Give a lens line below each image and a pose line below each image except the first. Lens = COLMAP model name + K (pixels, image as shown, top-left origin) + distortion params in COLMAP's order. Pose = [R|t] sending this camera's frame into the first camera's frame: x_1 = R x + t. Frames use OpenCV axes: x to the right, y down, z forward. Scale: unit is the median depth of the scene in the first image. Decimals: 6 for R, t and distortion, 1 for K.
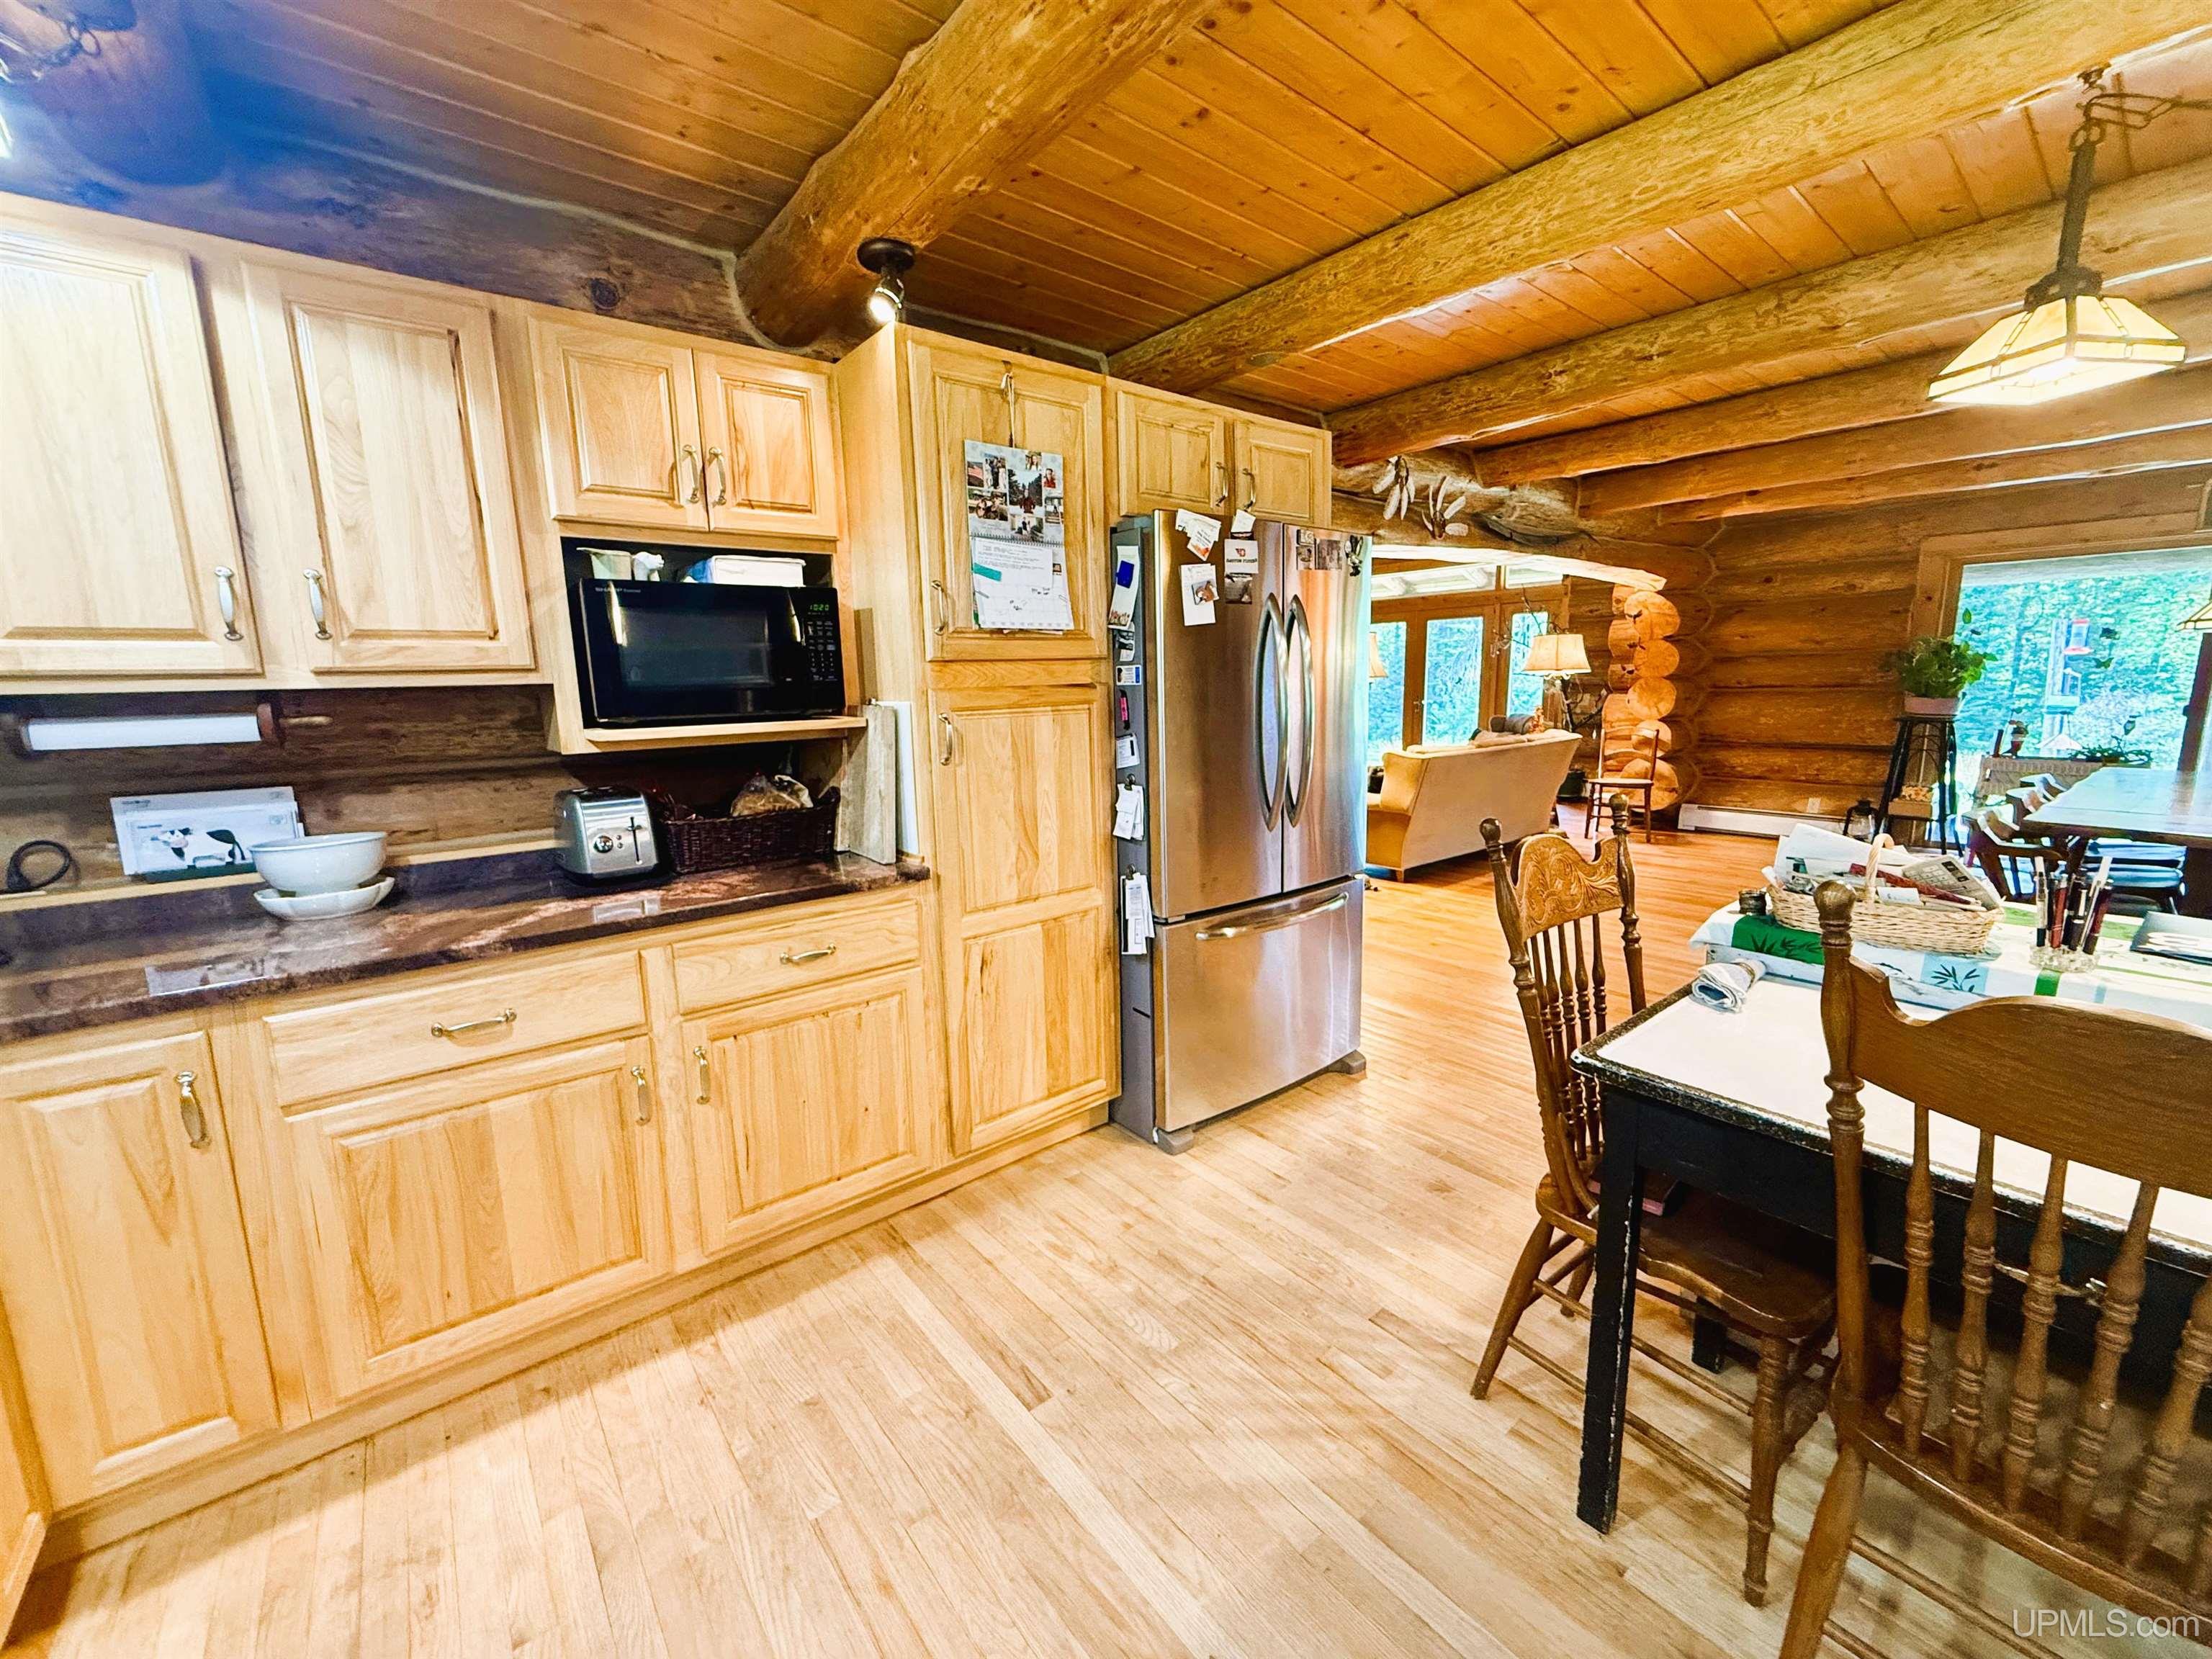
lens RADIAL K [[886.5, 0, 1100.3], [0, 886.5, 830.8], [0, 0, 1]] dist [-0.000572, -0.000889]
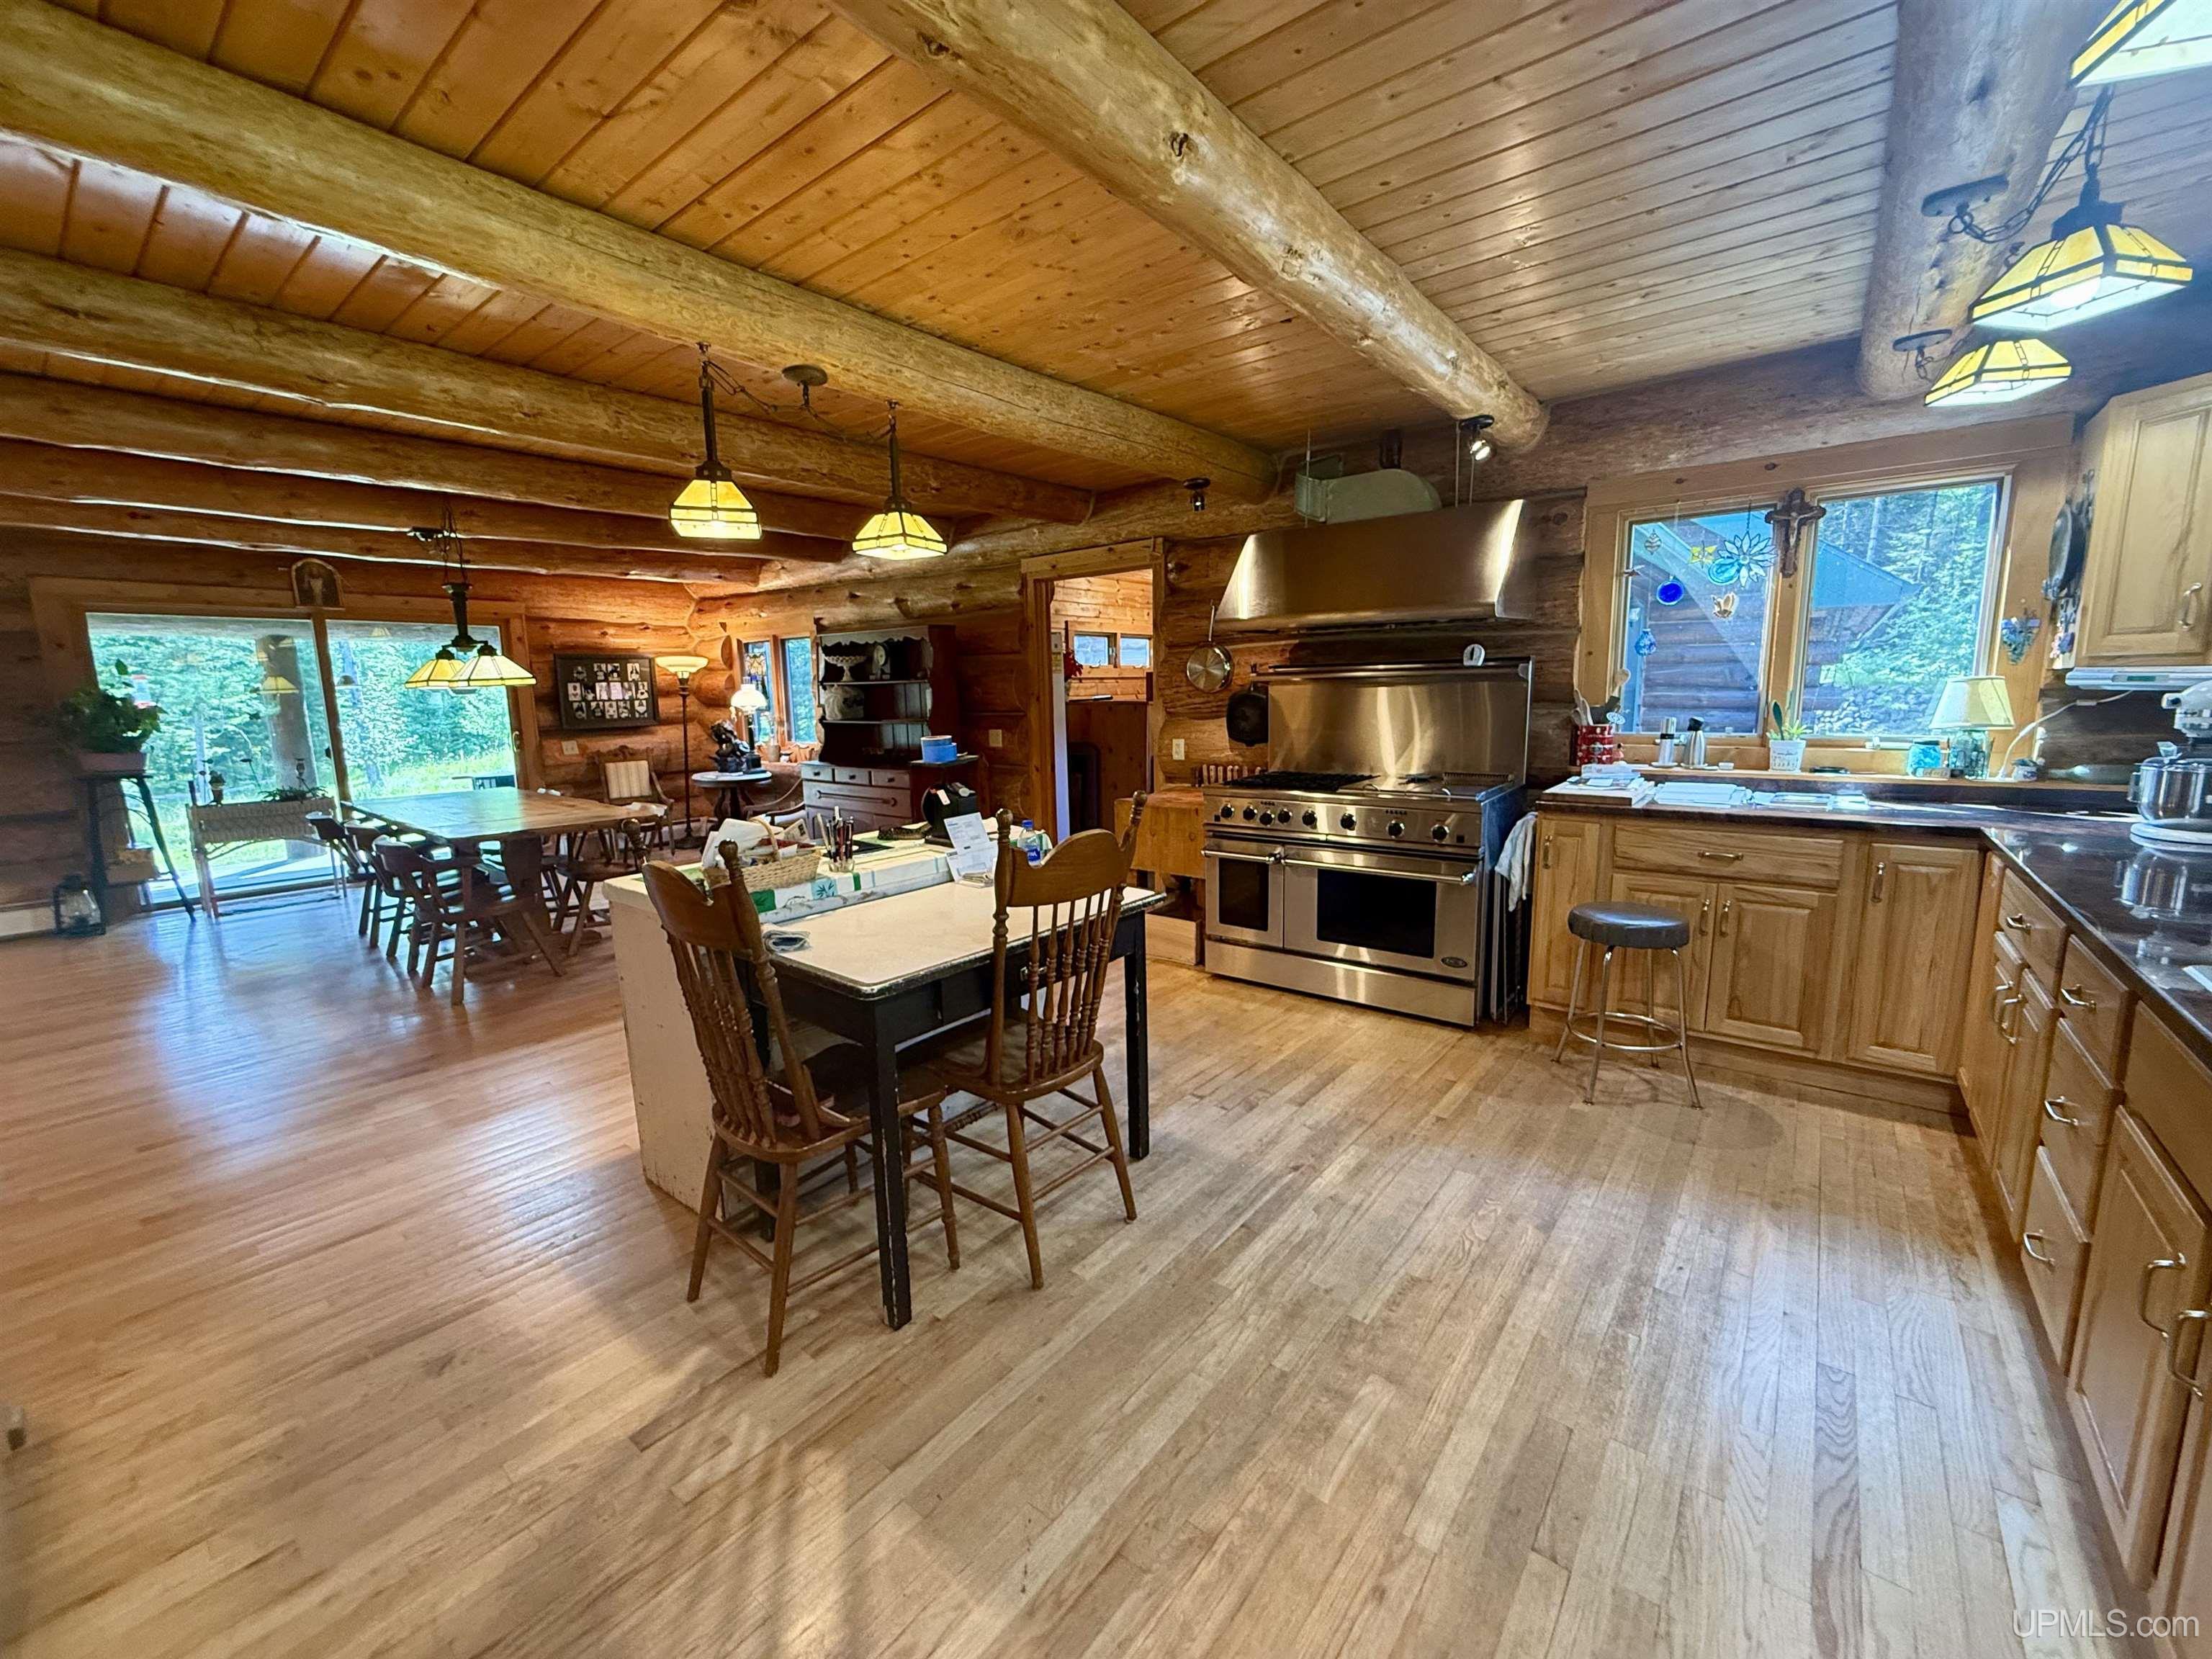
lens RADIAL K [[886.5, 0, 1101.5], [0, 886.5, 832.6], [0, 0, 1]] dist [-0.000572, -0.000889]
pose [[-0.216749, -0.130532, 0.967461, -0.510458], [0.192822, 0.965772, 0.173504, -0.087726], [-0.956995, 0.224155, -0.184160, 0.552227]]
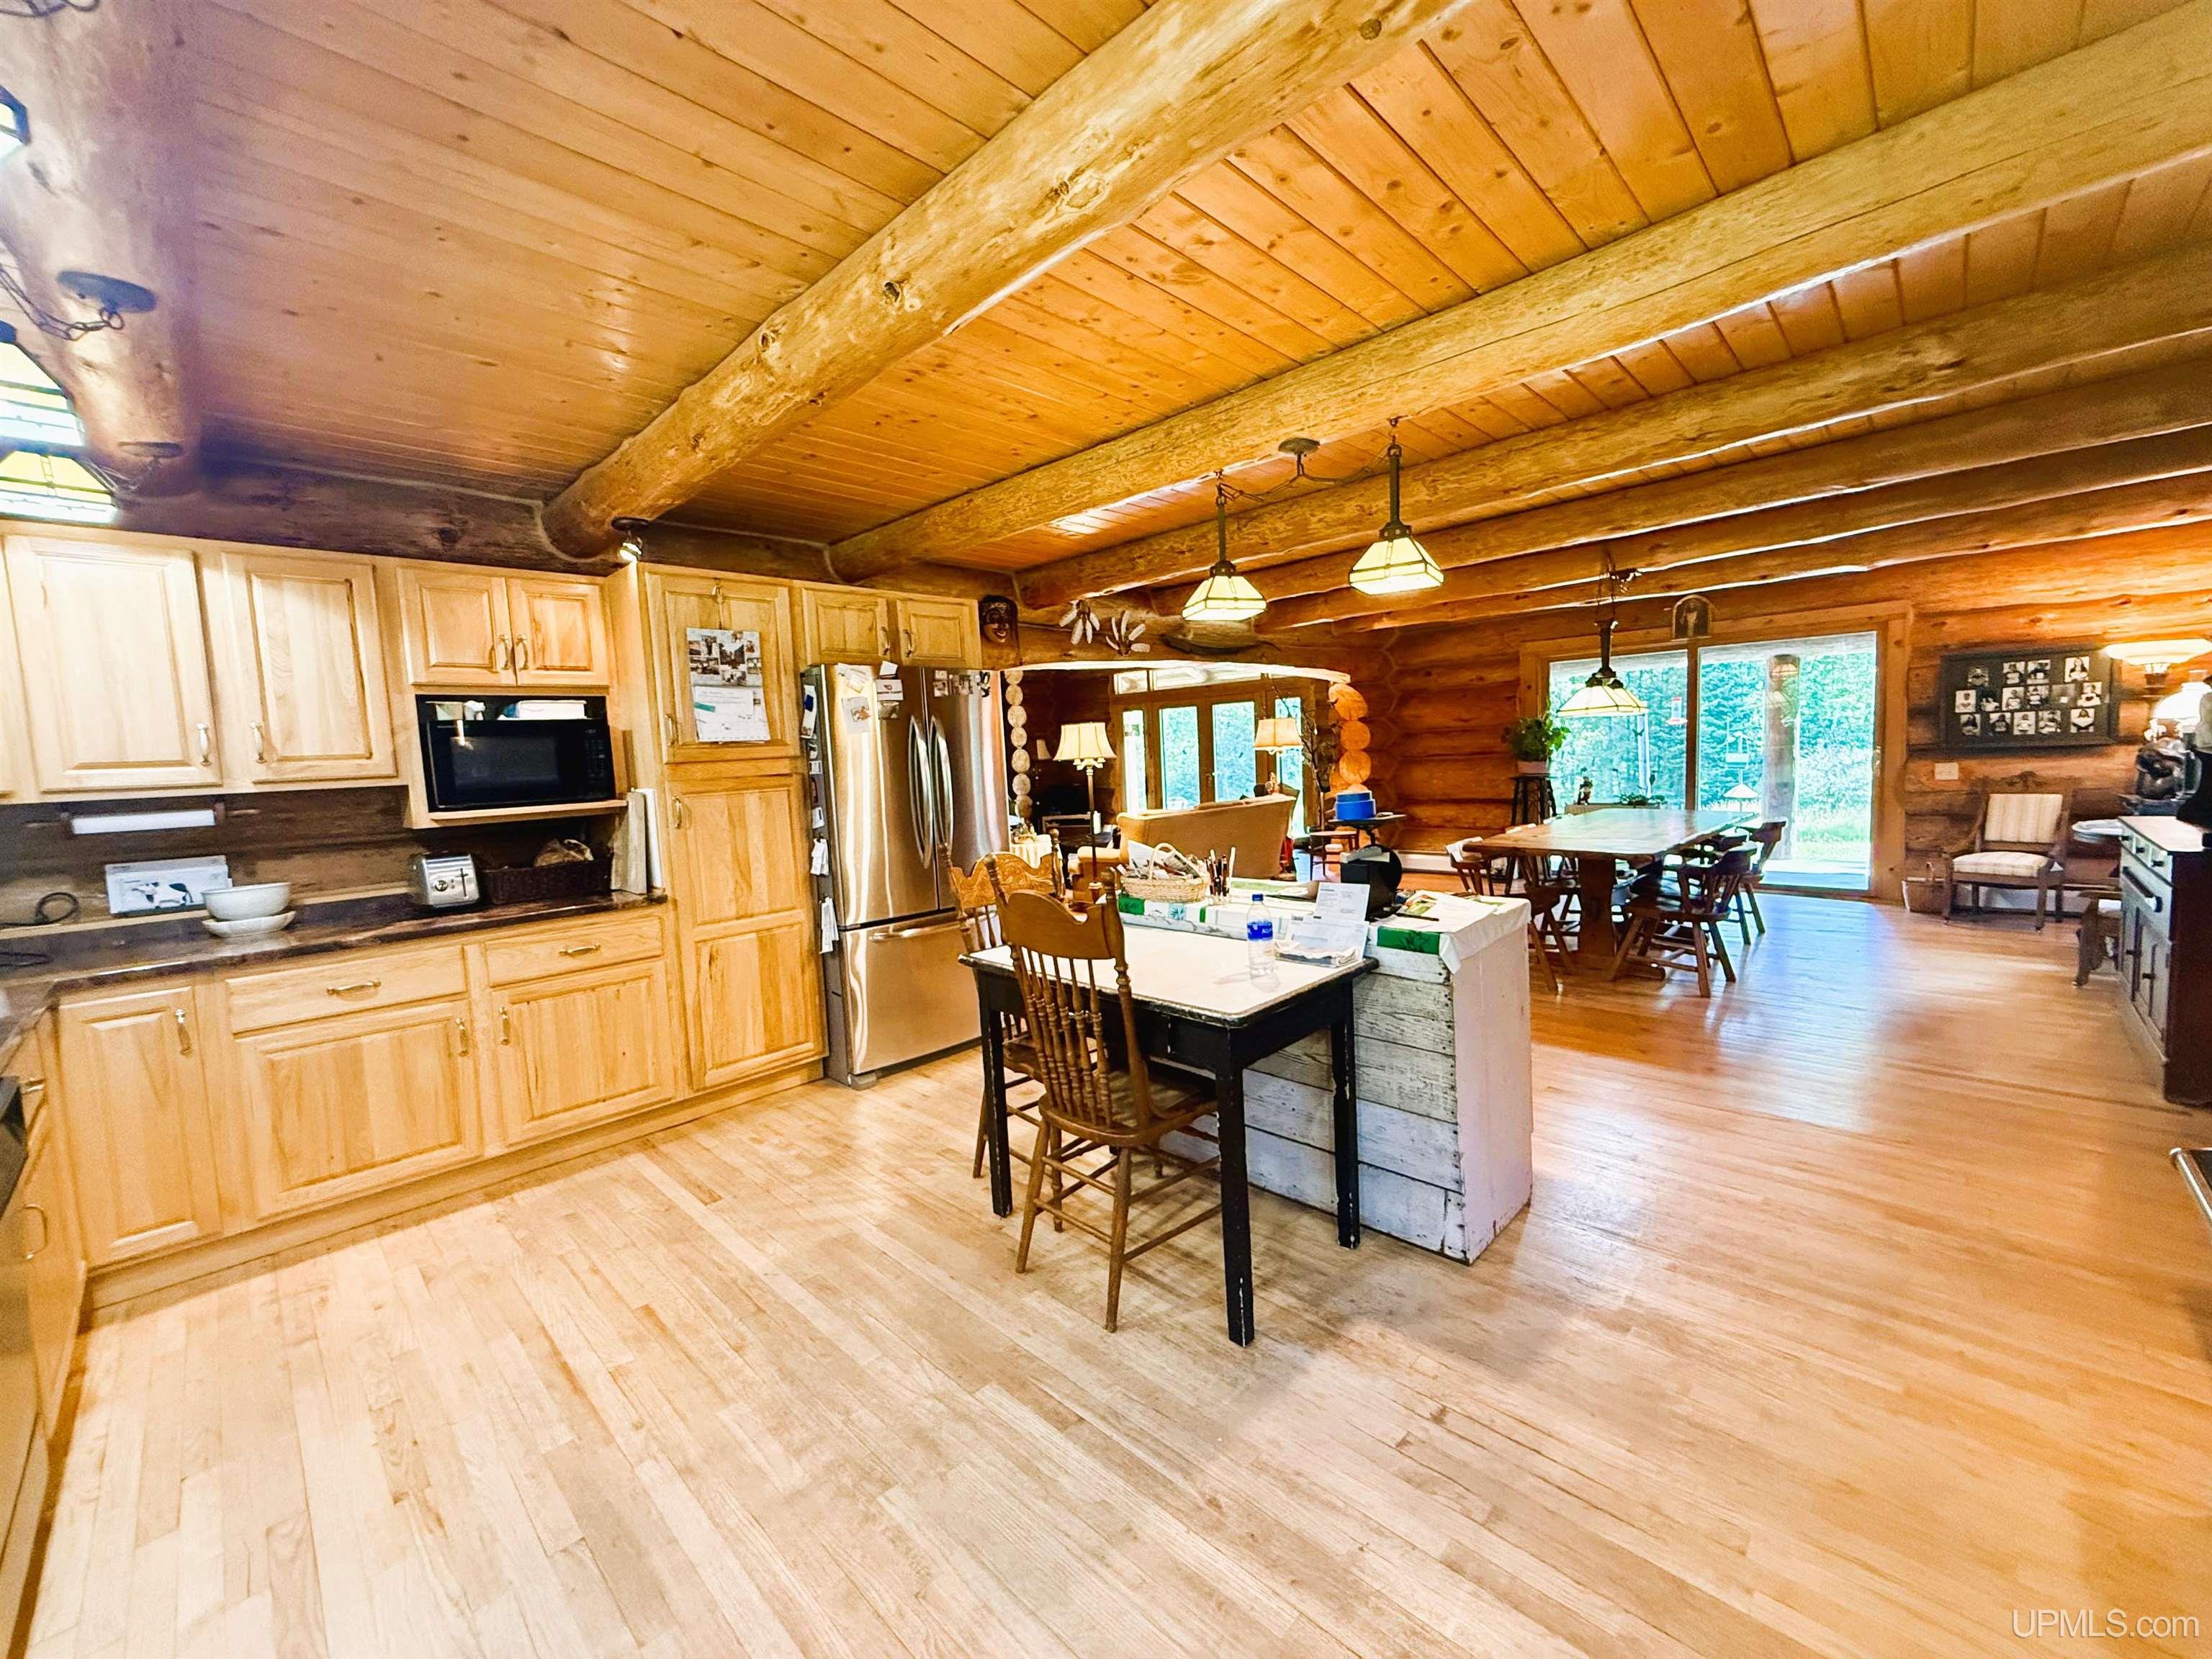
lens RADIAL K [[886.5, 0, 1100.3], [0, 886.5, 829.1], [0, 0, 1]] dist [-0.000572, -0.000889]
pose [[0.992632, -0.035072, 0.115978, 0.400154], [0.045052, 0.995397, -0.084584, 0.096713], [-0.112478, 0.089186, 0.989644, -0.659942]]
